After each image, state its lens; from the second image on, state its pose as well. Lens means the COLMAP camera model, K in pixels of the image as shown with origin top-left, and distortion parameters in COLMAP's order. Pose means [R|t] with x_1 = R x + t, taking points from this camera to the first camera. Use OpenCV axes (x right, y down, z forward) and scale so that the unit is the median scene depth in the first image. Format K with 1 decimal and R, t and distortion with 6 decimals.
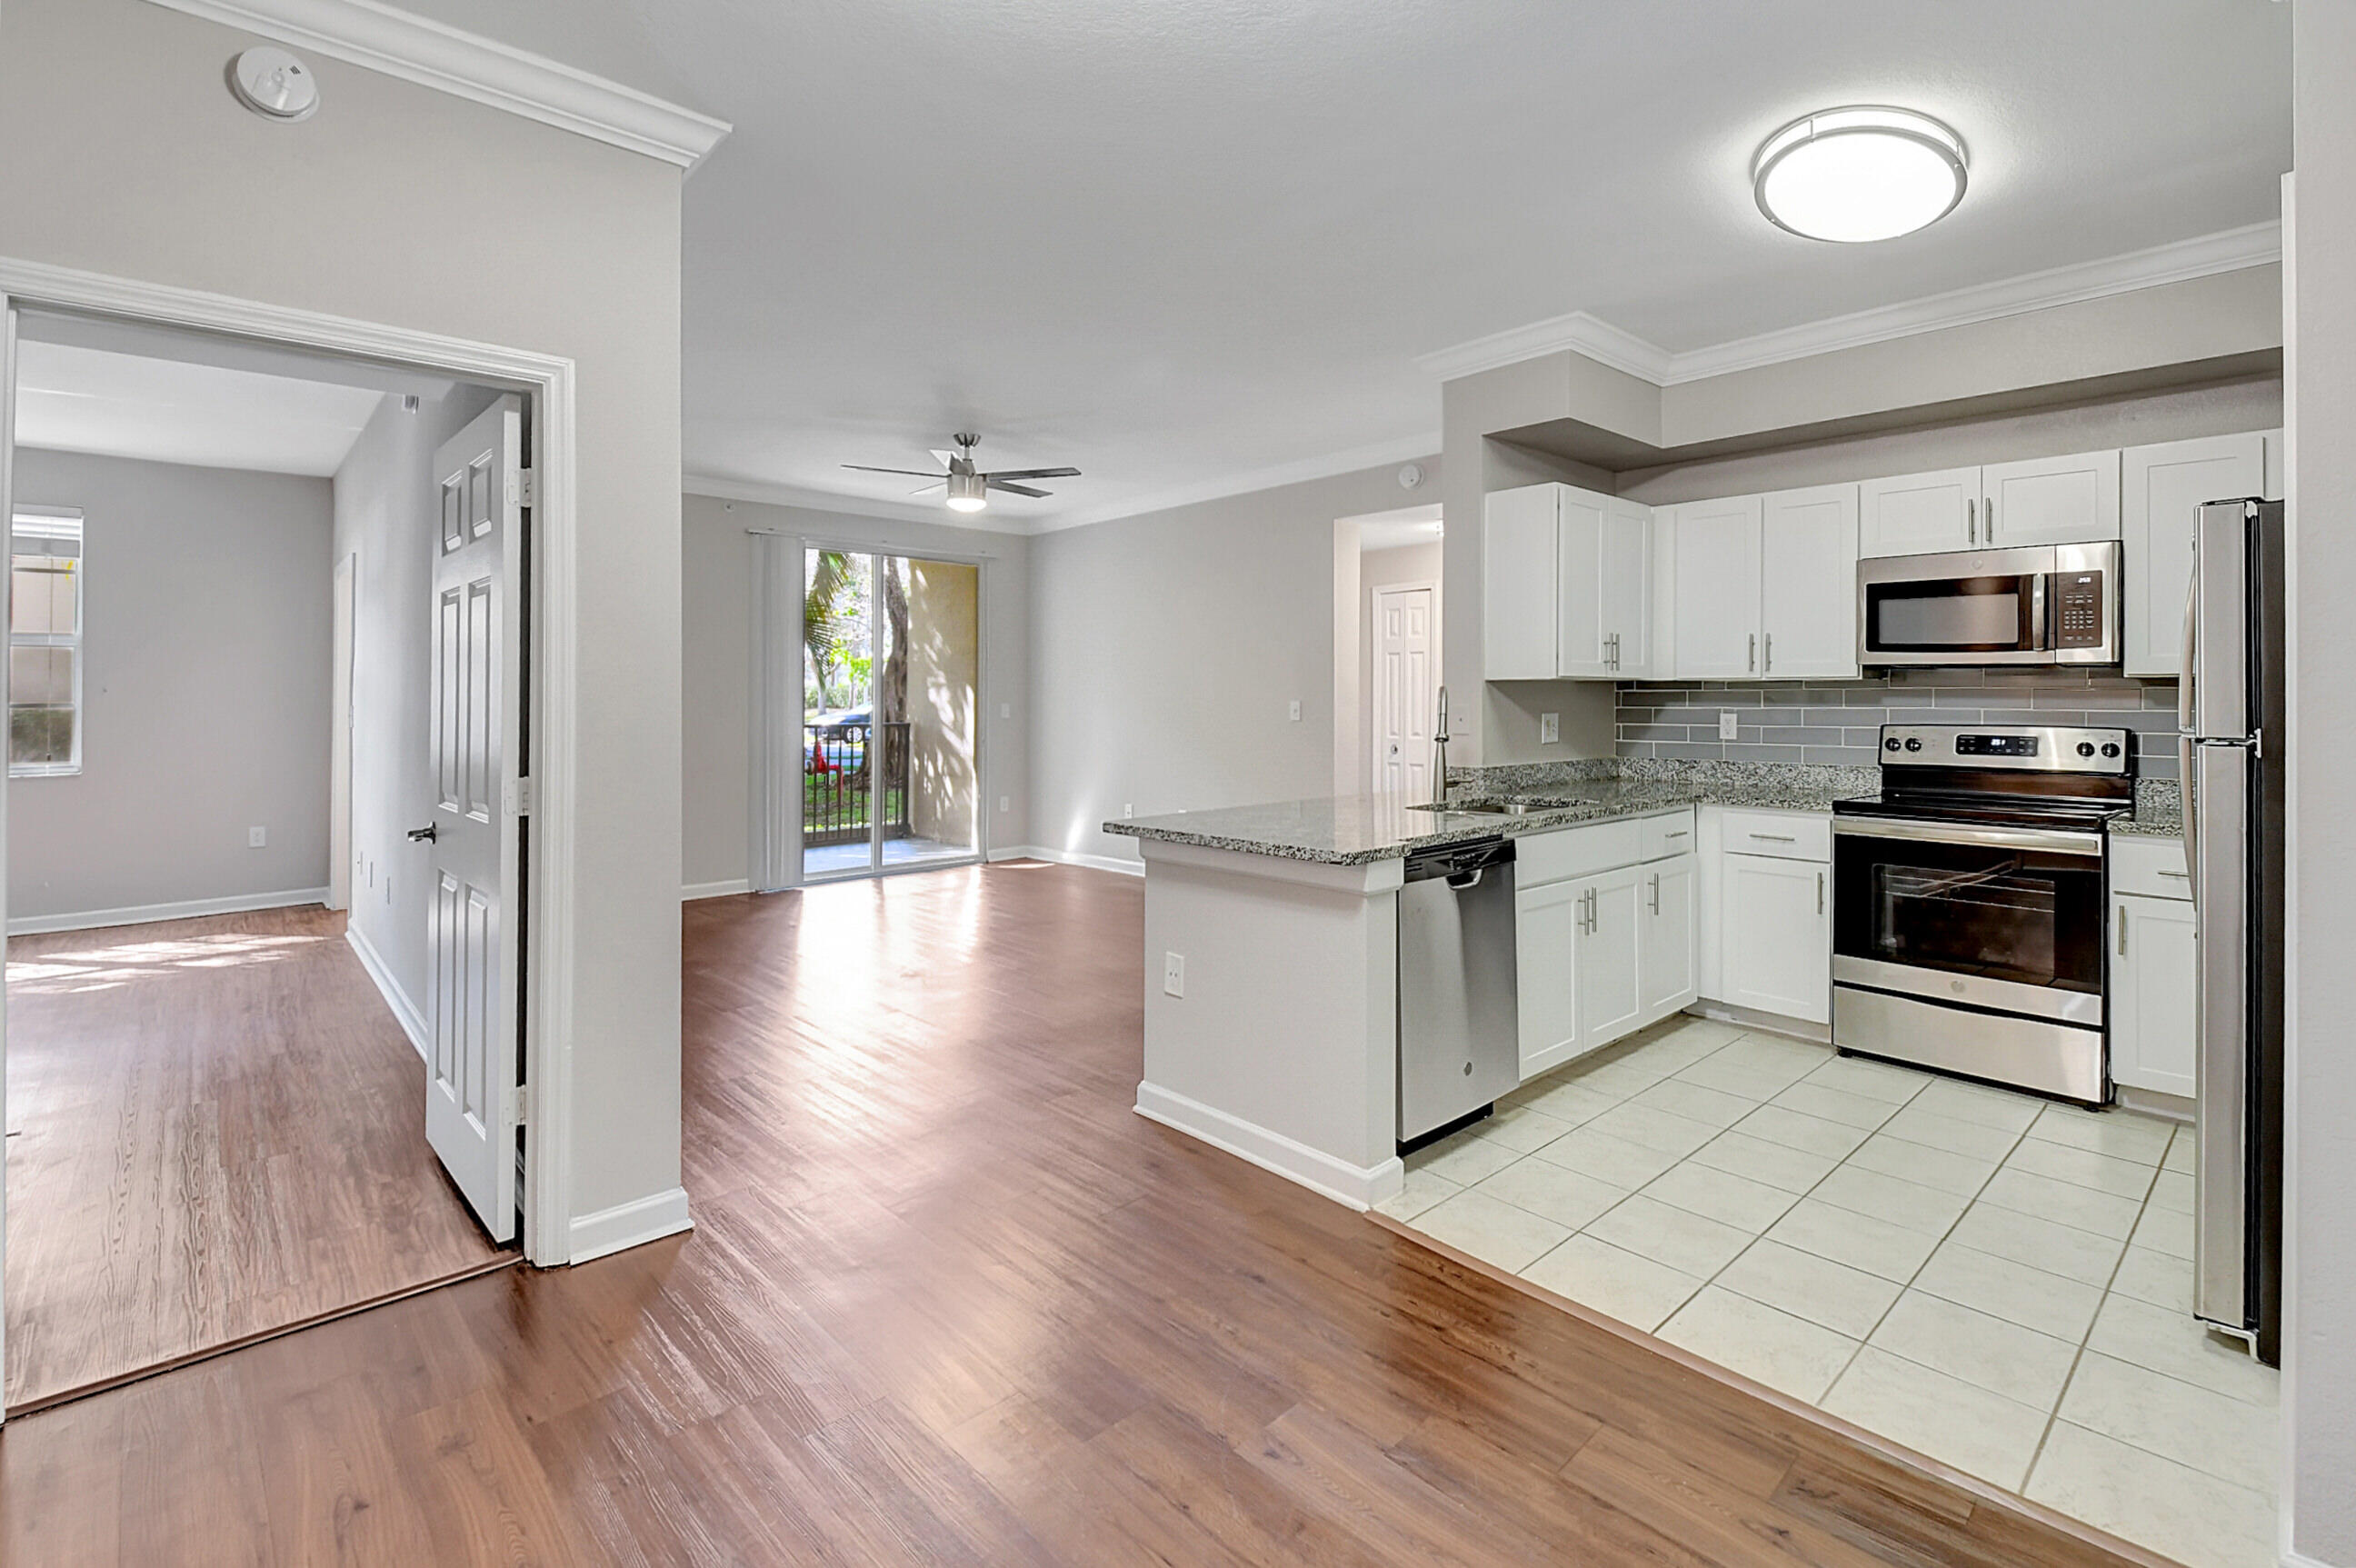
lens RADIAL K [[1077.1, 0, 1164.3], [0, 1077.1, 700.6], [0, 0, 1]] dist [-0.002512, -0.000779]
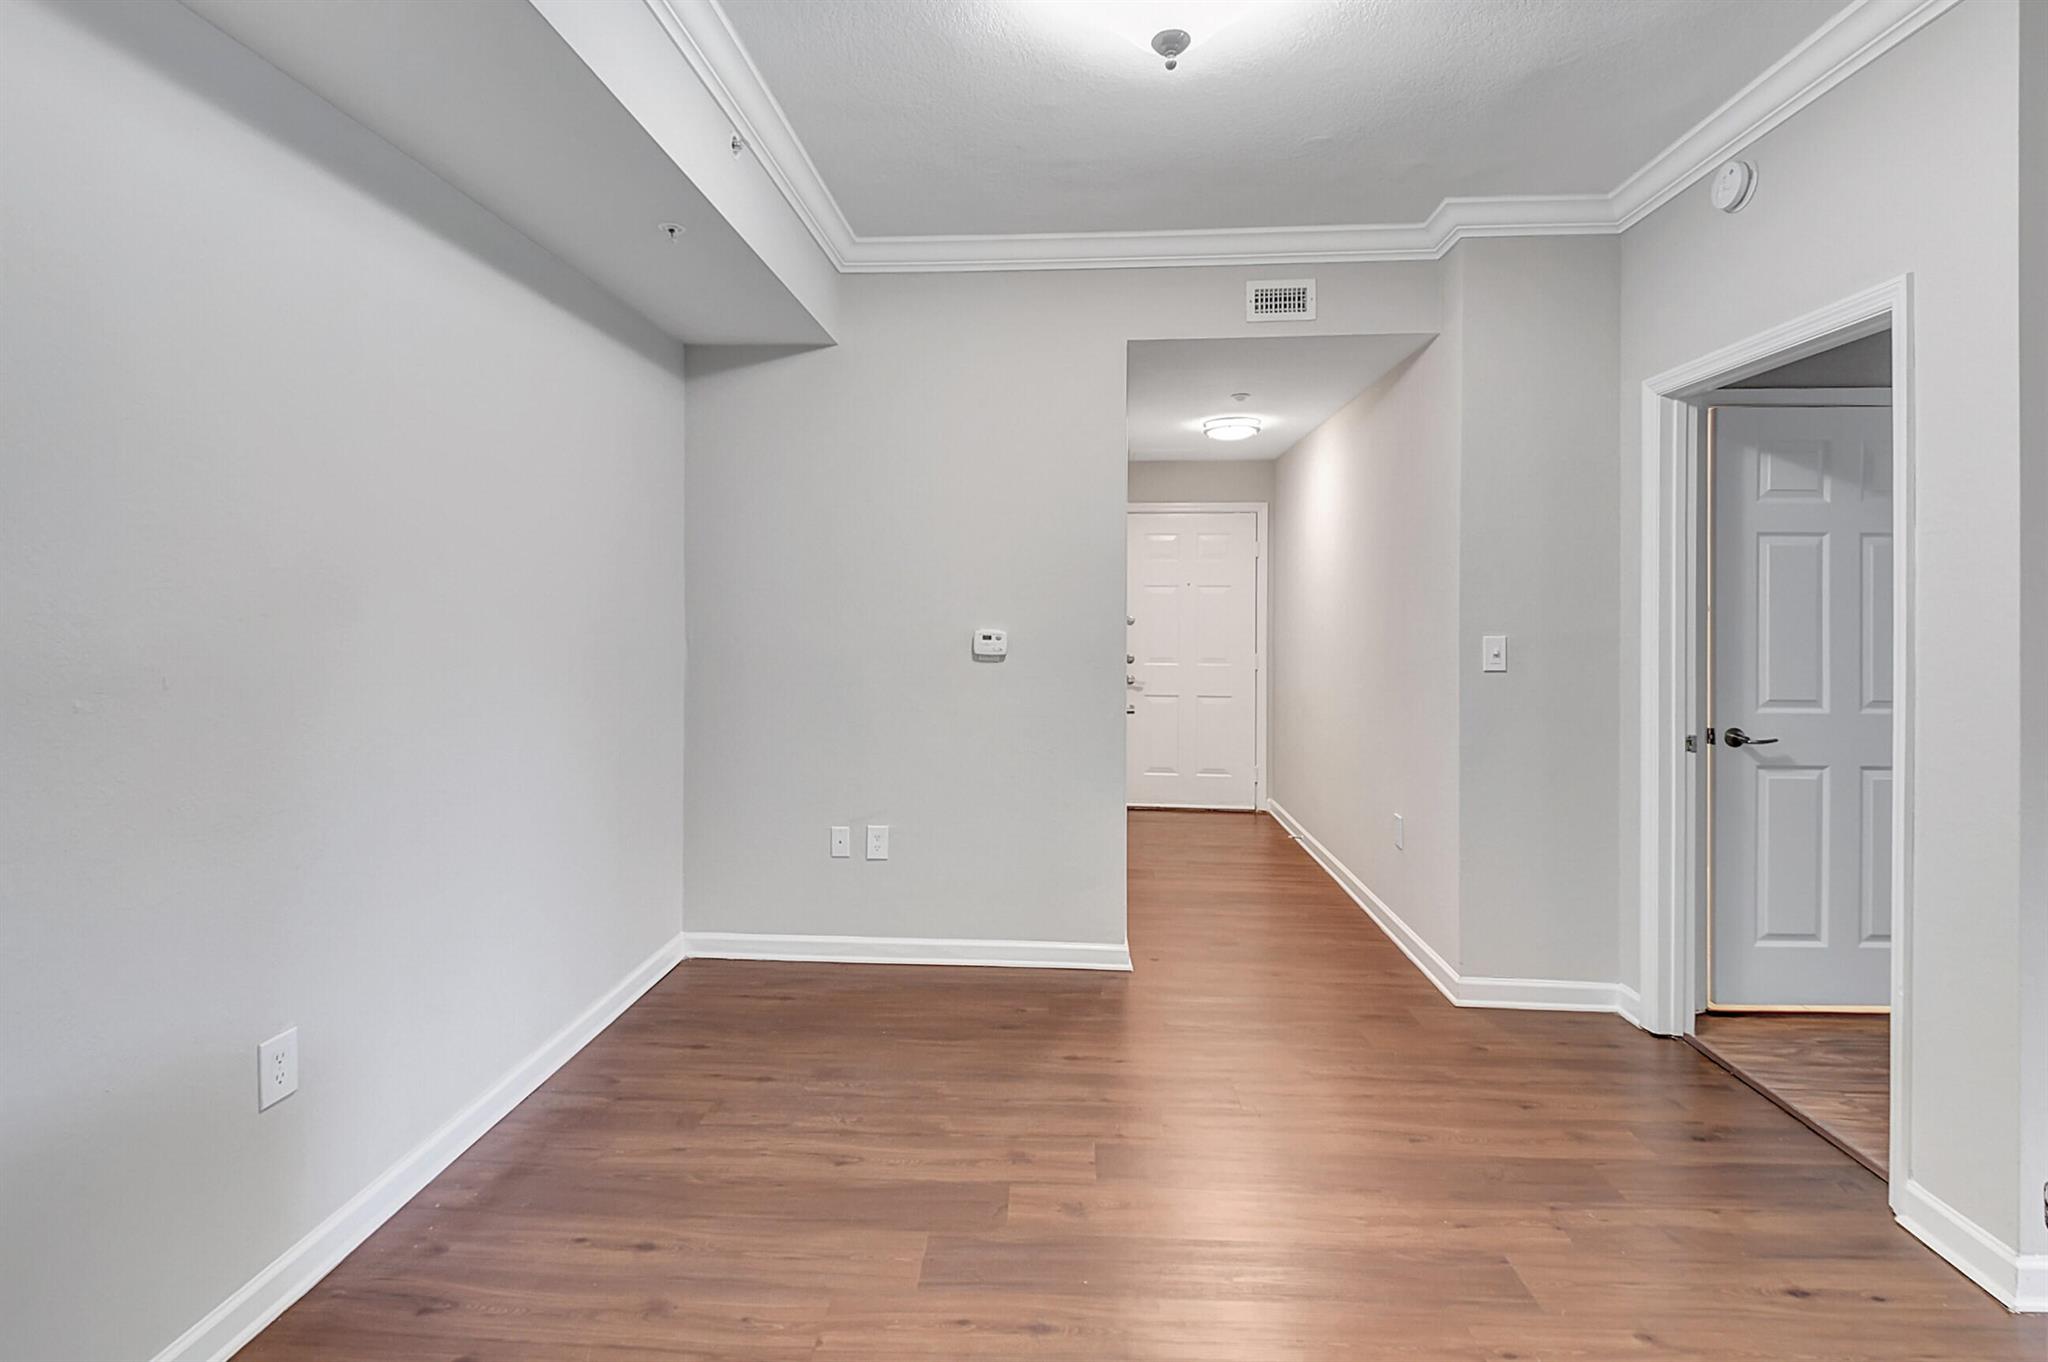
lens RADIAL K [[918.4, 0, 1007.6], [0, 918.4, 607.8], [0, 0, 1]] dist [0.035444, -0.037928]
pose [[-0.721367, -0.001993, -0.692550, 0.354051], [-0.005527, 0.999981, 0.002879, -0.011128], [0.692531, 0.005904, -0.721364, 0.631600]]
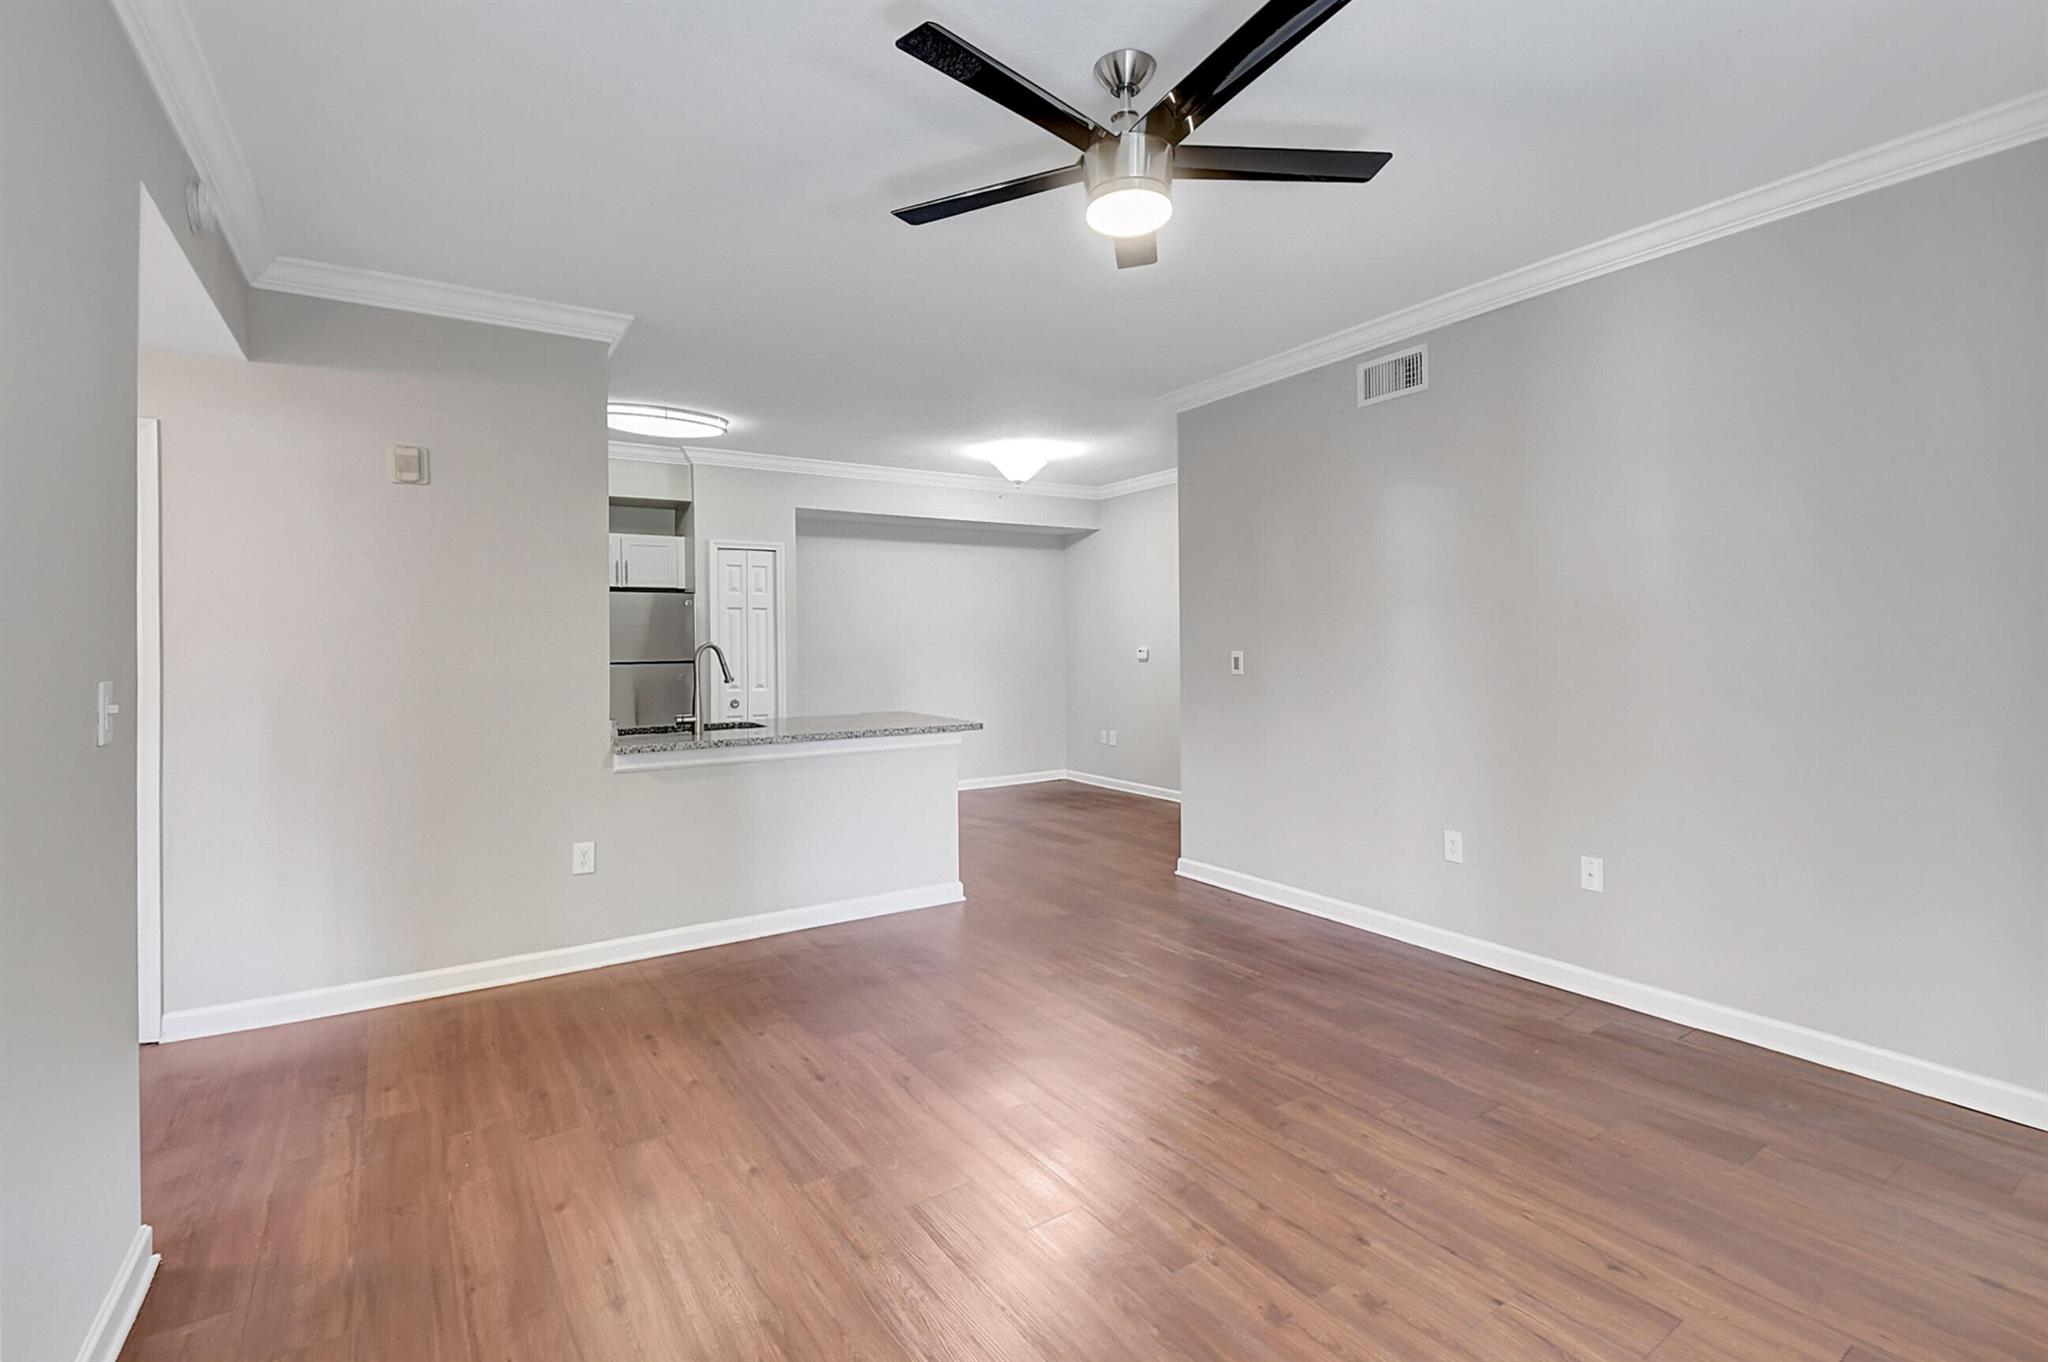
lens RADIAL K [[916.1, 0, 1024.8], [0, 916.1, 624.0], [0, 0, 1]] dist [-0.000383, -0.000531]
pose [[-0.987455, 0.016605, 0.157026, -0.279387], [0.014352, 0.999777, -0.015473, -0.012068], [-0.157248, -0.013025, -0.987473, 1.942933]]
